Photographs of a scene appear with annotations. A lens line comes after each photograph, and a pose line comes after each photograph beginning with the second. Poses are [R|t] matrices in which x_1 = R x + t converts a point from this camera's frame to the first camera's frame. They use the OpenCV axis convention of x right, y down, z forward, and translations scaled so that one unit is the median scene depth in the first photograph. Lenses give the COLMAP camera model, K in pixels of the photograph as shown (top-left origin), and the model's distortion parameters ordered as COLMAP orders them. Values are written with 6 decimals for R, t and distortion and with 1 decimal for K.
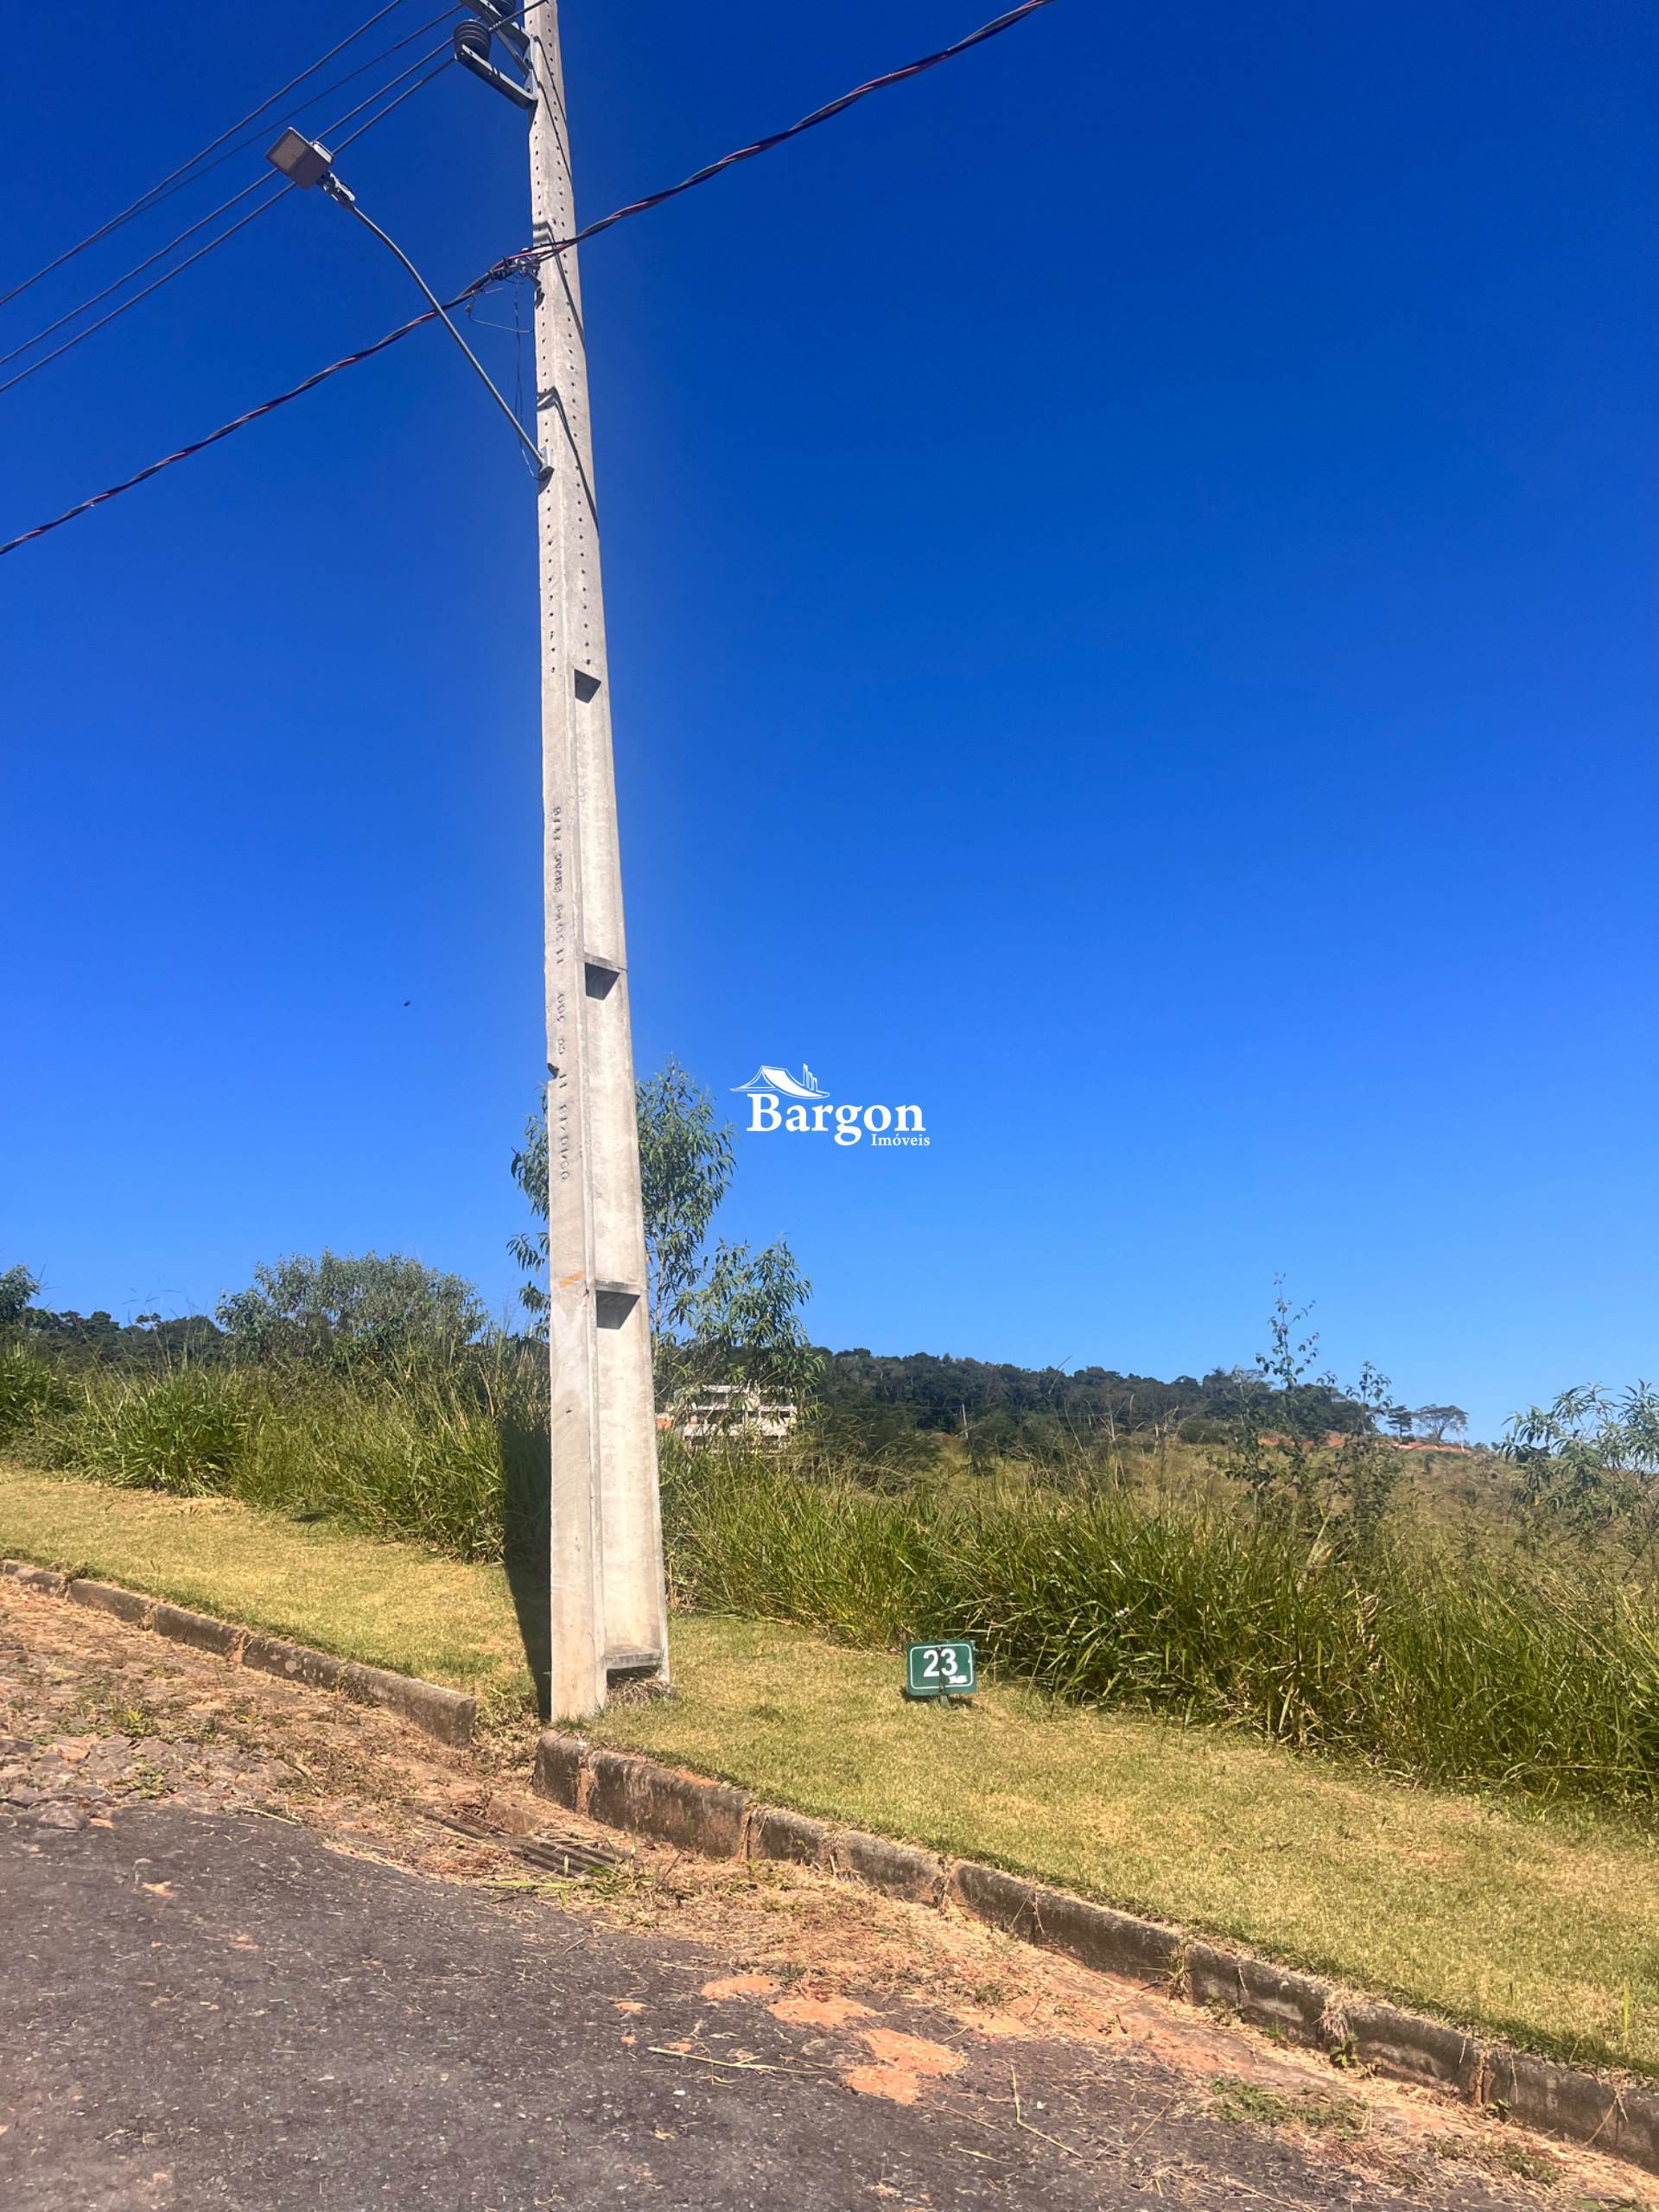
lens RADIAL K [[1635.8, 0, 799.9], [0, 1635.8, 1102.1], [0, 0, 1]] dist [0.043582, -0.057403]
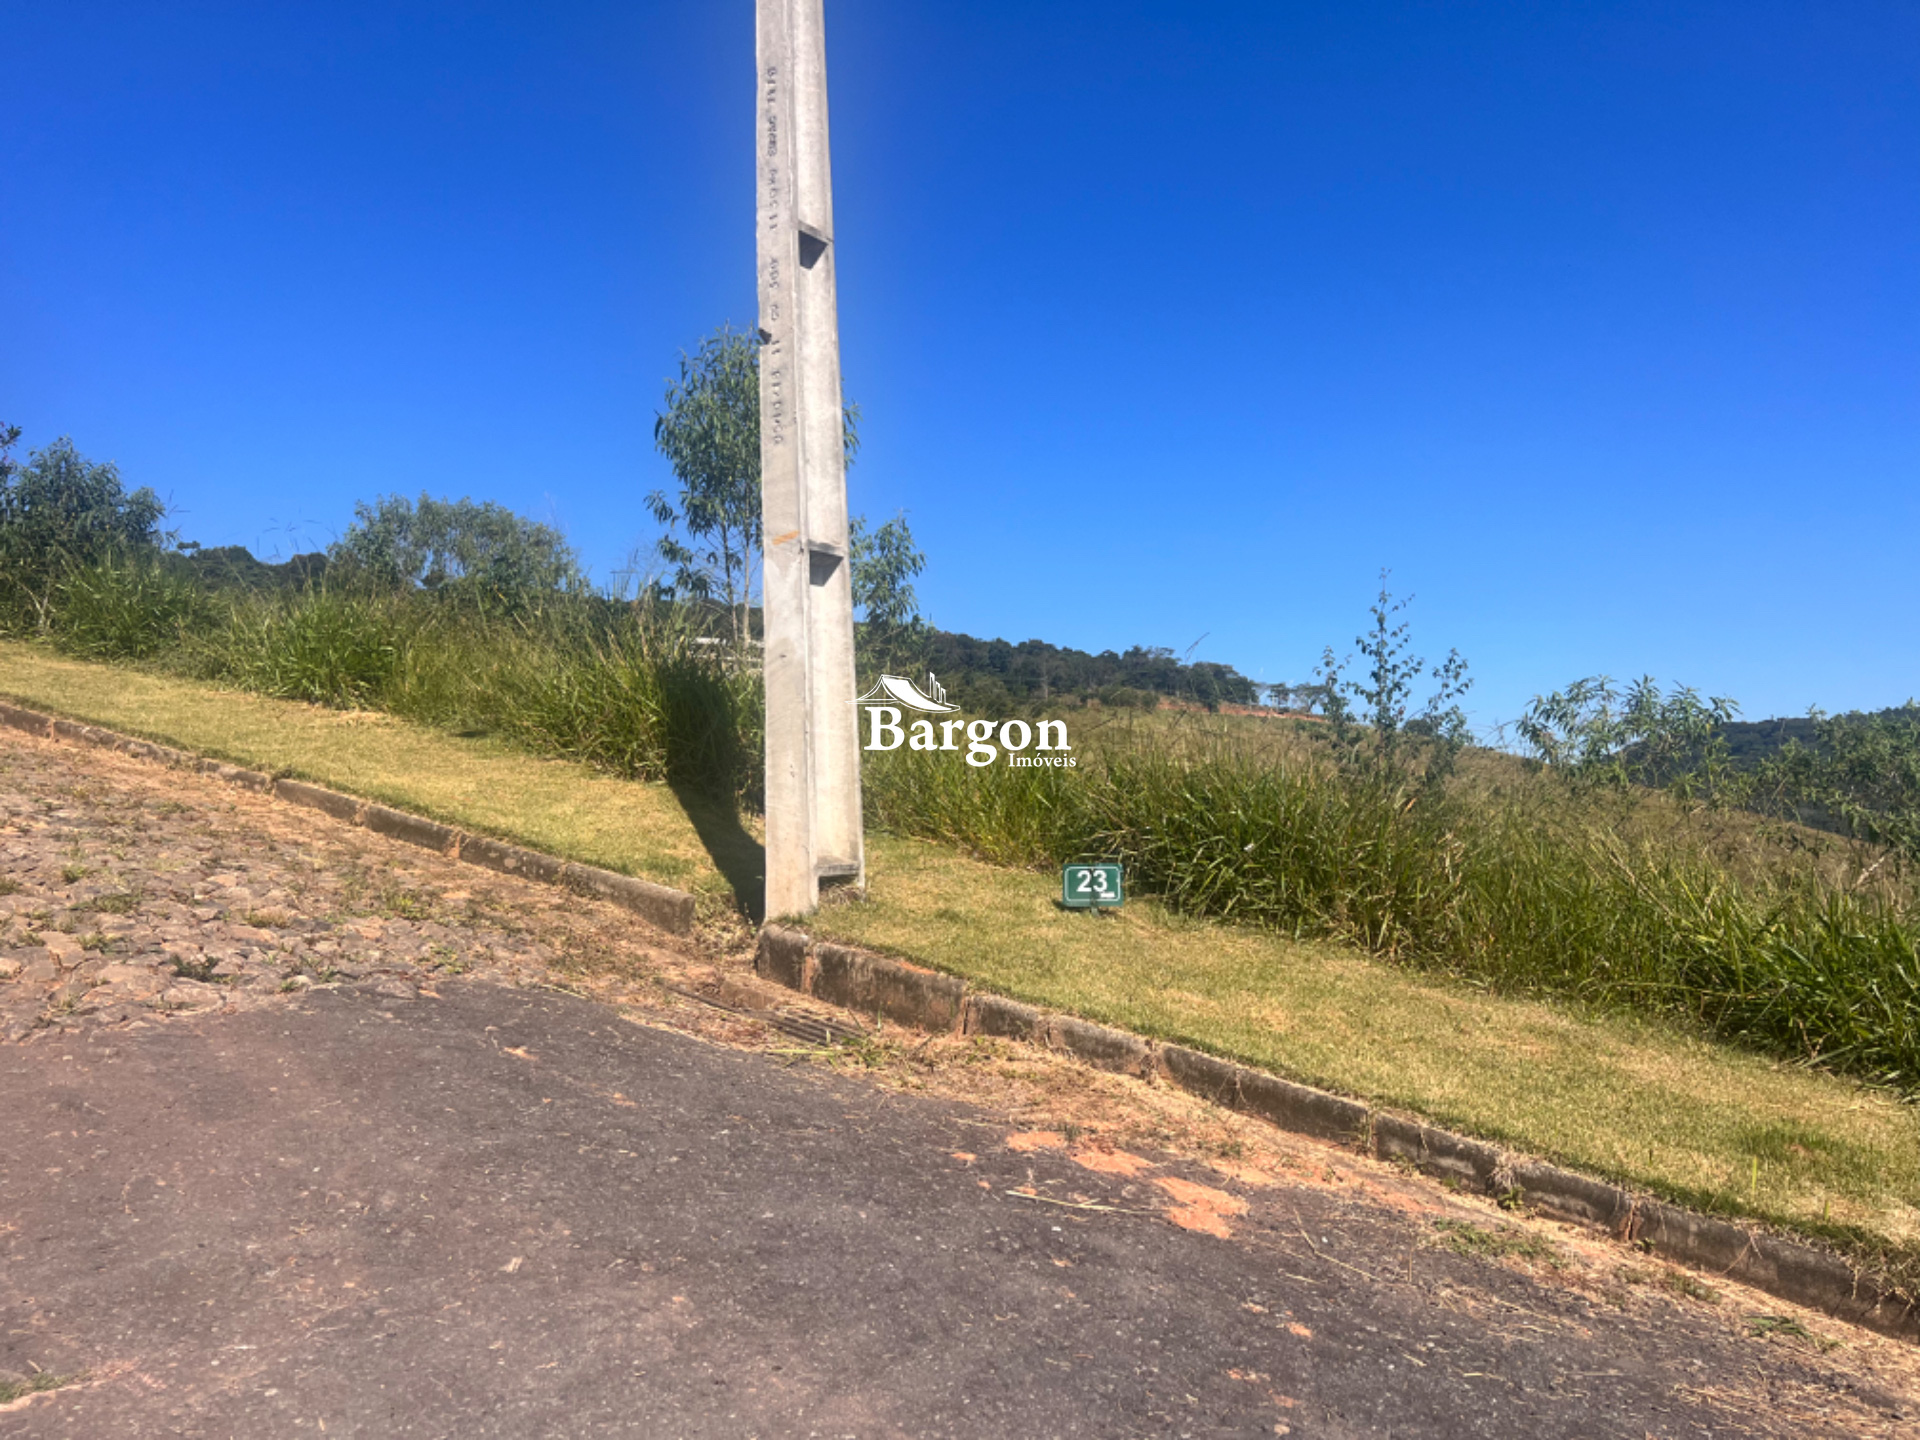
lens RADIAL K [[1419.8, 0, 908.0], [0, 1419.8, 721.6], [0, 0, 1]] dist [0.043582, -0.057403]
pose [[0.993413, 0.048243, 0.103940, -0.150063], [-0.070252, 0.973007, 0.219824, 0.014446], [-0.090529, -0.225678, 0.969987, 0.049088]]
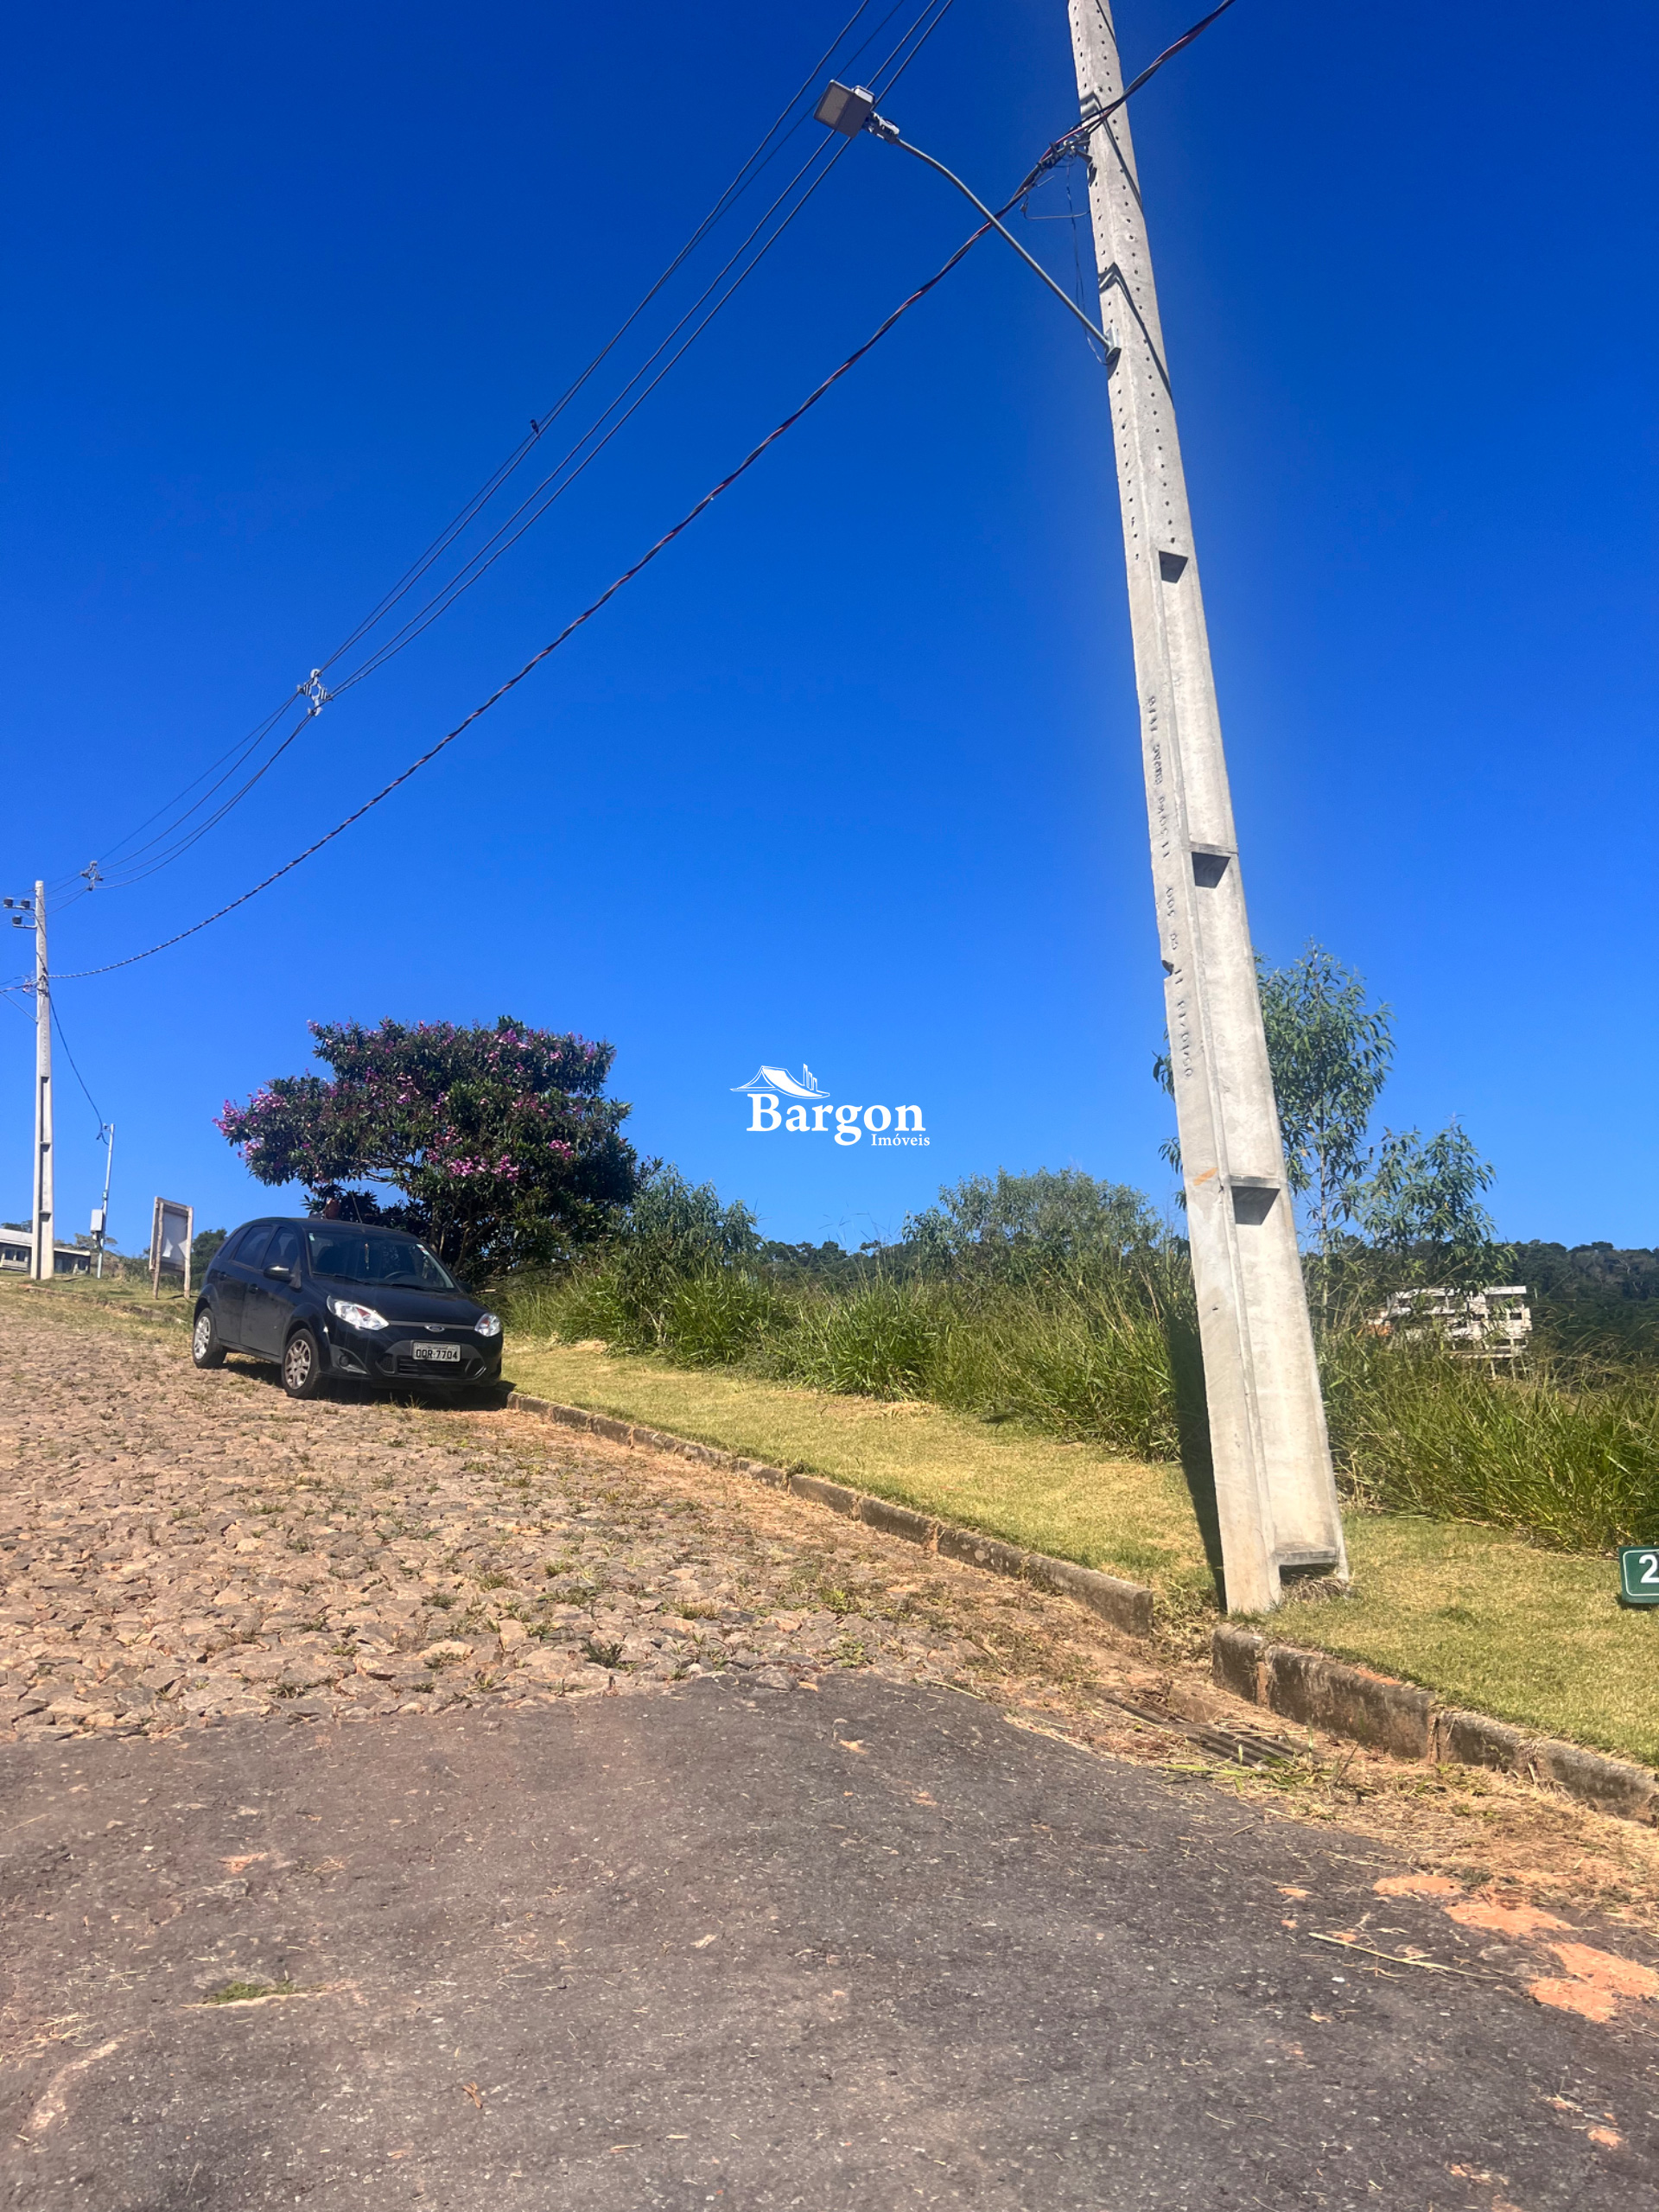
lens RADIAL K [[1635.8, 0, 824.0], [0, 1635.8, 1109.3], [0, 0, 1]] dist [0.043582, -0.057403]
pose [[0.917731, -0.083728, -0.388277, 0.034849], [0.105411, 0.993818, 0.034844, 0.009881], [0.382960, -0.072906, 0.920884, 0.008607]]
